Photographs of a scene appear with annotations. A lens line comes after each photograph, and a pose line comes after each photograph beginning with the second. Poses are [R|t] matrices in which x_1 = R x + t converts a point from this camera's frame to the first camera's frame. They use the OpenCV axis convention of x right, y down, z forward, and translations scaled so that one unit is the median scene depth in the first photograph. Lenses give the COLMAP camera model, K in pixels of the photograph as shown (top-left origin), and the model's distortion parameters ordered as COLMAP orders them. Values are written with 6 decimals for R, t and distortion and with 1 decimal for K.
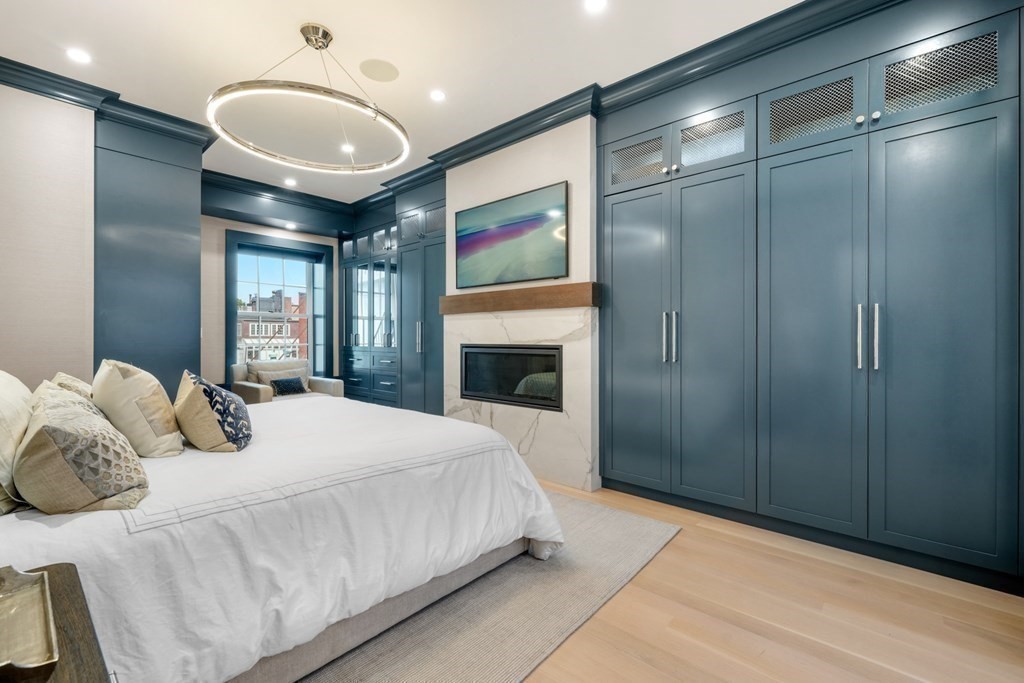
lens RADIAL K [[443.7, 0, 502.3], [0, 443.7, 339.9], [0, 0, 1]] dist [0.000022, 0.000214]
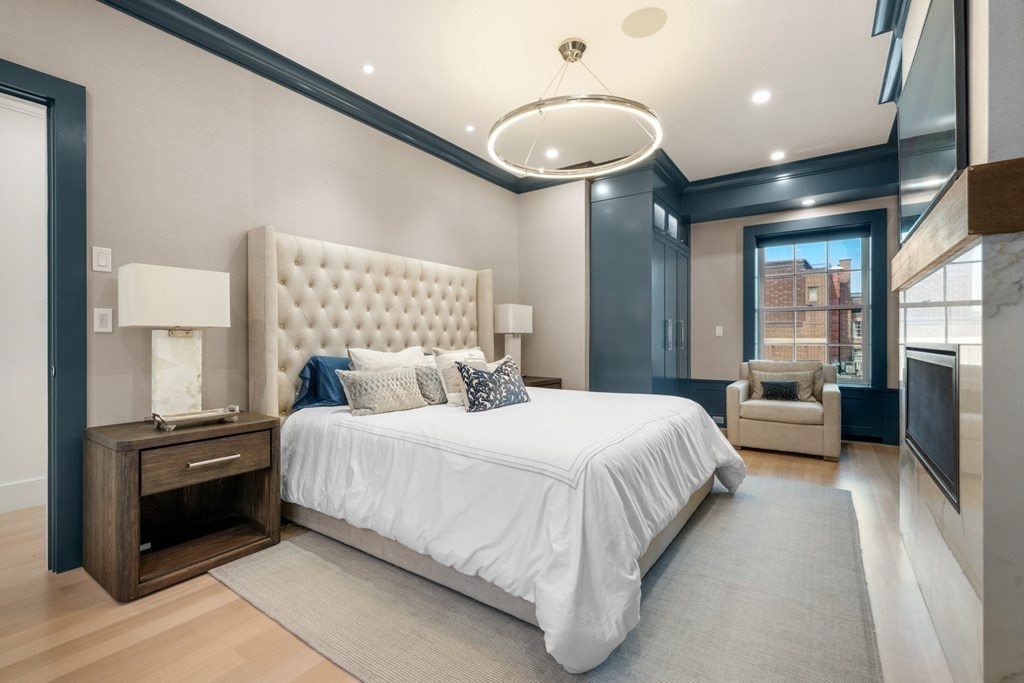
lens RADIAL K [[443.7, 0, 504.8], [0, 443.7, 339.9], [0, 0, 1]] dist [0.000022, 0.000214]
pose [[0.110687, 0.003682, -0.993849, 0.726783], [-0.005544, 0.999980, 0.003088, 0.011259], [0.993840, 0.005168, 0.110705, 0.838272]]
